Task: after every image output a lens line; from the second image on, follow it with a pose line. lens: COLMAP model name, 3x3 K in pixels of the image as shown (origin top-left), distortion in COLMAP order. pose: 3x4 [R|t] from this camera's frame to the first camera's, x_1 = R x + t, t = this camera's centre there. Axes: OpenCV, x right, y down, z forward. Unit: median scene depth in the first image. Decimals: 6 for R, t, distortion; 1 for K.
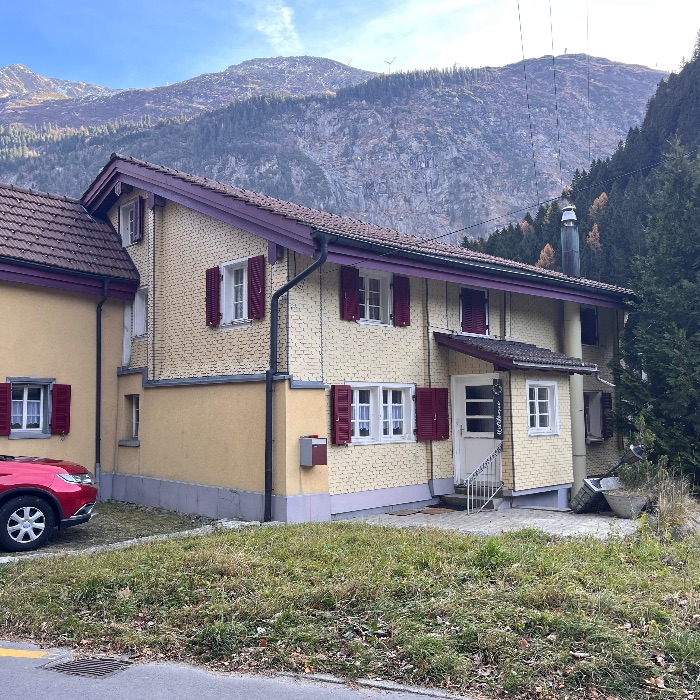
lens RADIAL K [[740.7, 0, 354.1], [0, 740.7, 350.9], [0, 0, 1]] dist [0.025329, 0.000000]
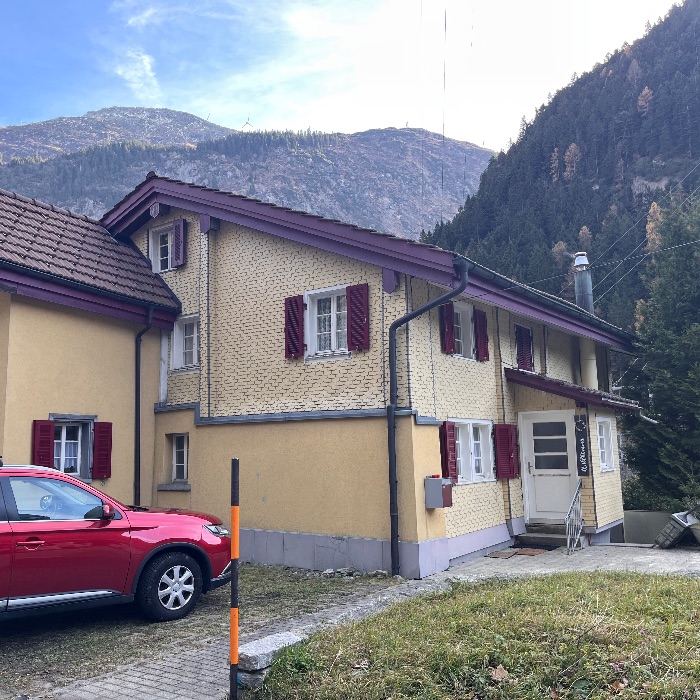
lens RADIAL K [[705.7, 0, 350.8], [0, 705.7, 350.9], [0, 0, 1]] dist [0.025655, 0.000000]
pose [[0.980216, 0.017358, 0.197167, -0.260841], [-0.005396, 0.998121, -0.061043, 0.009718], [-0.197856, 0.058772, 0.978468, 0.105439]]
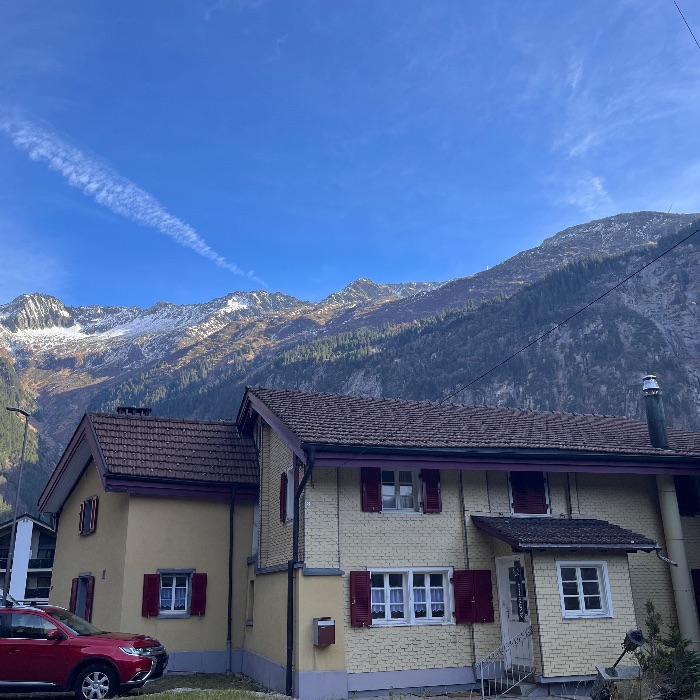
lens RADIAL K [[740.7, 0, 345.7], [0, 740.7, 353.6], [0, 0, 1]] dist [0.025329, 0.000000]
pose [[0.893131, -0.146294, -0.425341, 0.407346], [0.047786, 0.971139, -0.233678, -0.010717], [0.447250, 0.188380, 0.874346, -0.066506]]
